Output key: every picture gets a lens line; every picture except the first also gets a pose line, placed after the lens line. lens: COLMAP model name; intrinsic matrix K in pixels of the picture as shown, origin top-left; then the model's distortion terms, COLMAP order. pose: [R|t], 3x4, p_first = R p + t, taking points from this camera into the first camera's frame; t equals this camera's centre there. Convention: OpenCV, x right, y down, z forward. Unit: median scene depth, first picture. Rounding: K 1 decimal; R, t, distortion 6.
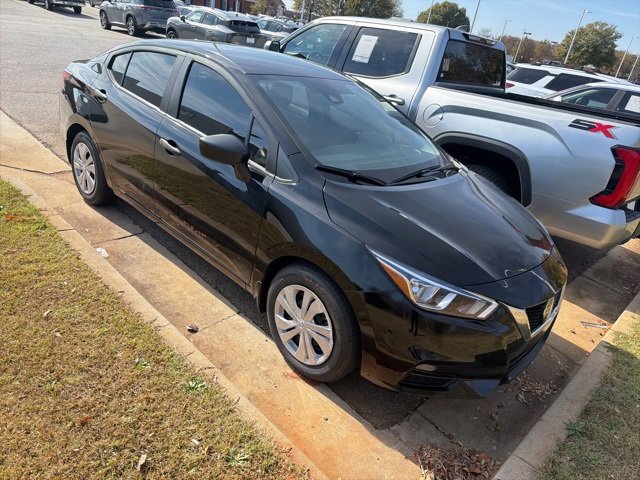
lens RADIAL K [[453.9, 0, 321.6], [0, 453.9, 242.8], [0, 0, 1]] dist [0.008026, -0.004983]
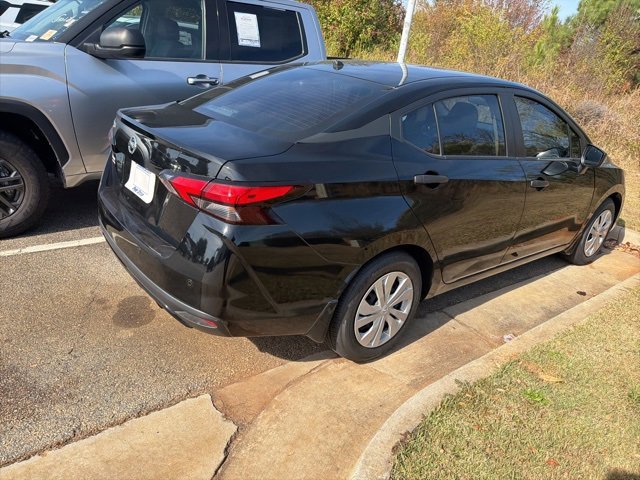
lens RADIAL K [[453.8, 0, 317.1], [0, 453.8, 248.1], [0, 0, 1]] dist [0.009371, -0.004996]
pose [[0.164027, -0.521922, 0.837074, -1.283107], [0.337379, 0.827076, 0.449578, -0.685772], [-0.926968, 0.208668, 0.311749, 1.126315]]
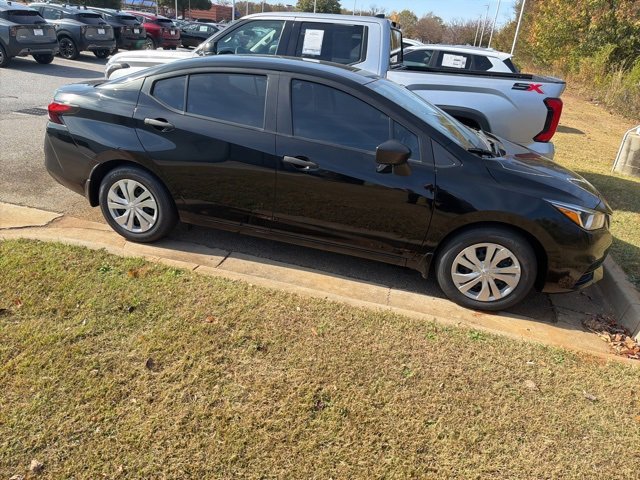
lens RADIAL K [[454.6, 0, 315.5], [0, 454.6, 237.1], [0, 0, 1]] dist [0.002319, -0.001497]
pose [[0.874315, -0.269349, 0.403763, -0.751234], [0.250582, 0.962942, 0.099763, -0.131316], [-0.415671, 0.013952, 0.909408, 0.011508]]
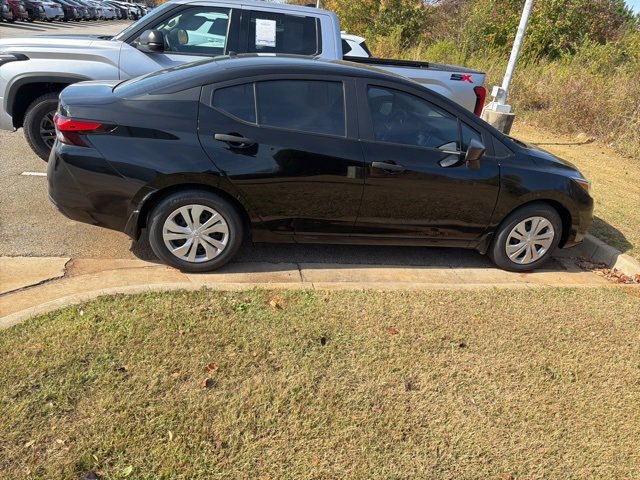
lens RADIAL K [[453.7, 0, 320.8], [0, 453.7, 248.2], [0, 0, 1]] dist [0.009554, -0.006441]
pose [[0.578329, -0.432466, 0.691743, -1.238562], [0.323932, 0.899952, 0.291813, -0.391944], [-0.748735, 0.055314, 0.660558, 0.382547]]
